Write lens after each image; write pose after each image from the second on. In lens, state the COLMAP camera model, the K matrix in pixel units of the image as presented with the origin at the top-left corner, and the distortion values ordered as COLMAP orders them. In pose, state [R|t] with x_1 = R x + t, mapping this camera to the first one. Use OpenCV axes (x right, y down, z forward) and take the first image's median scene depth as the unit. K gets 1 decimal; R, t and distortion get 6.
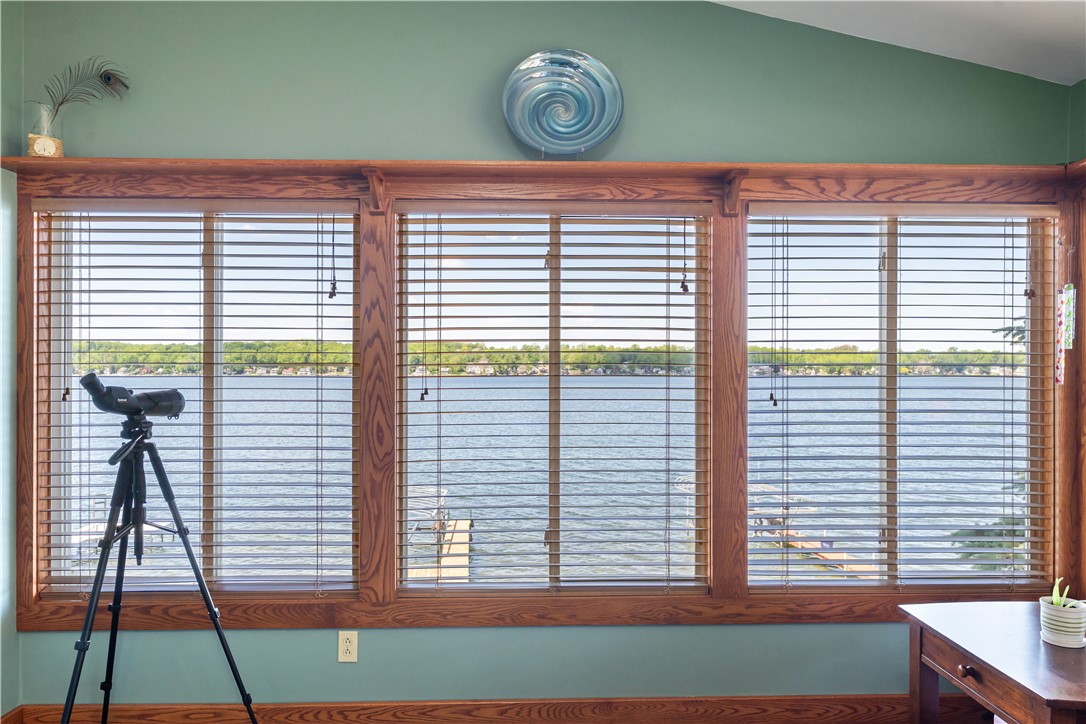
lens RADIAL K [[767.5, 0, 542.0], [0, 767.5, 372.0], [0, 0, 1]] dist [0.002889, -0.002593]
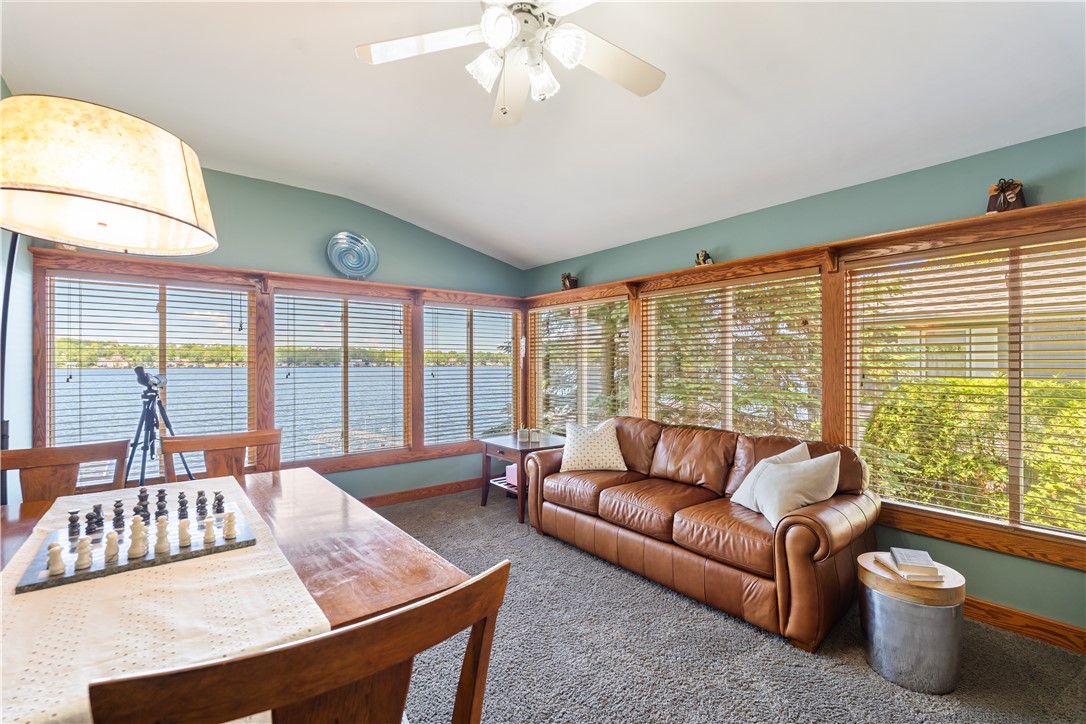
lens RADIAL K [[483.1, 0, 542.9], [0, 483.1, 362.3], [0, 0, 1]] dist [-0.004168, 0.003000]
pose [[0.798928, -0.001042, 0.601425, -0.405863], [0.003376, 0.999991, -0.002753, -0.002566], [-0.601417, 0.004229, 0.798924, -0.577696]]
